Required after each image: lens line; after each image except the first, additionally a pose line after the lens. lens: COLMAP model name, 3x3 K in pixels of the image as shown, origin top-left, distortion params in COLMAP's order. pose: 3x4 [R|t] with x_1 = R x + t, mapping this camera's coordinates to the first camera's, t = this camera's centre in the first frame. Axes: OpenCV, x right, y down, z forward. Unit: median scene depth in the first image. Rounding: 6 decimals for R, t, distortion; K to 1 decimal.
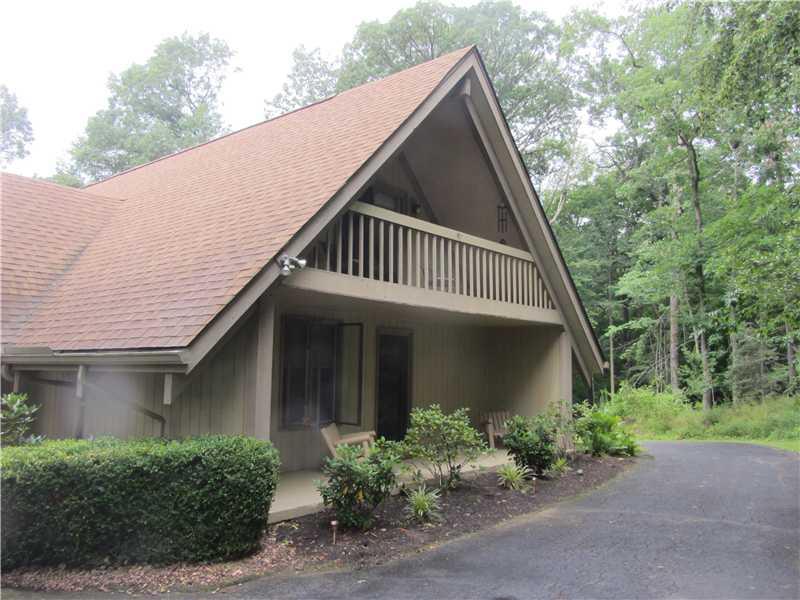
lens RADIAL K [[655.9, 0, 400.0], [0, 655.9, 300.0], [0, 0, 1]] dist [-0.042049, 0.001120]
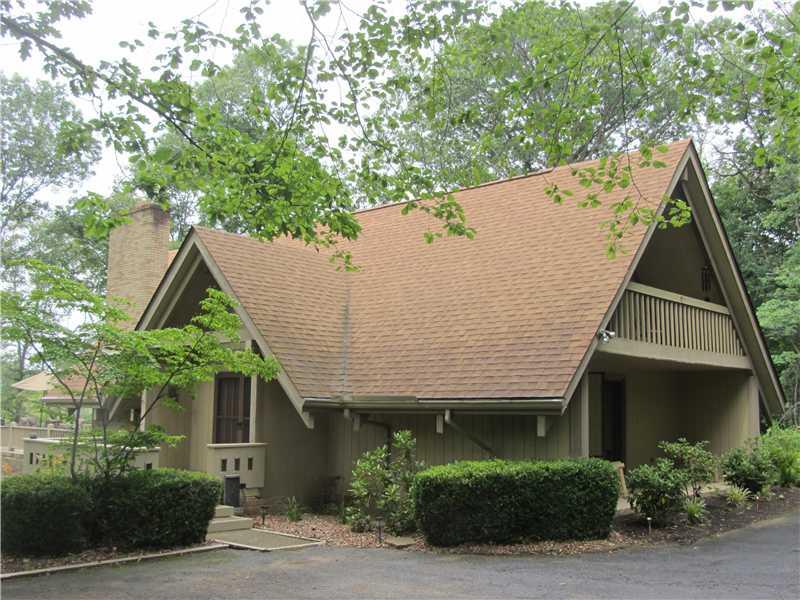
lens RADIAL K [[819.4, 0, 400.0], [0, 819.4, 300.0], [0, 0, 1]] dist [-0.070450, -0.012784]
pose [[0.998541, -0.007403, -0.053484, -0.383150], [0.005943, 0.999607, -0.027402, -0.064540], [0.053666, 0.027044, 0.998193, -0.567404]]
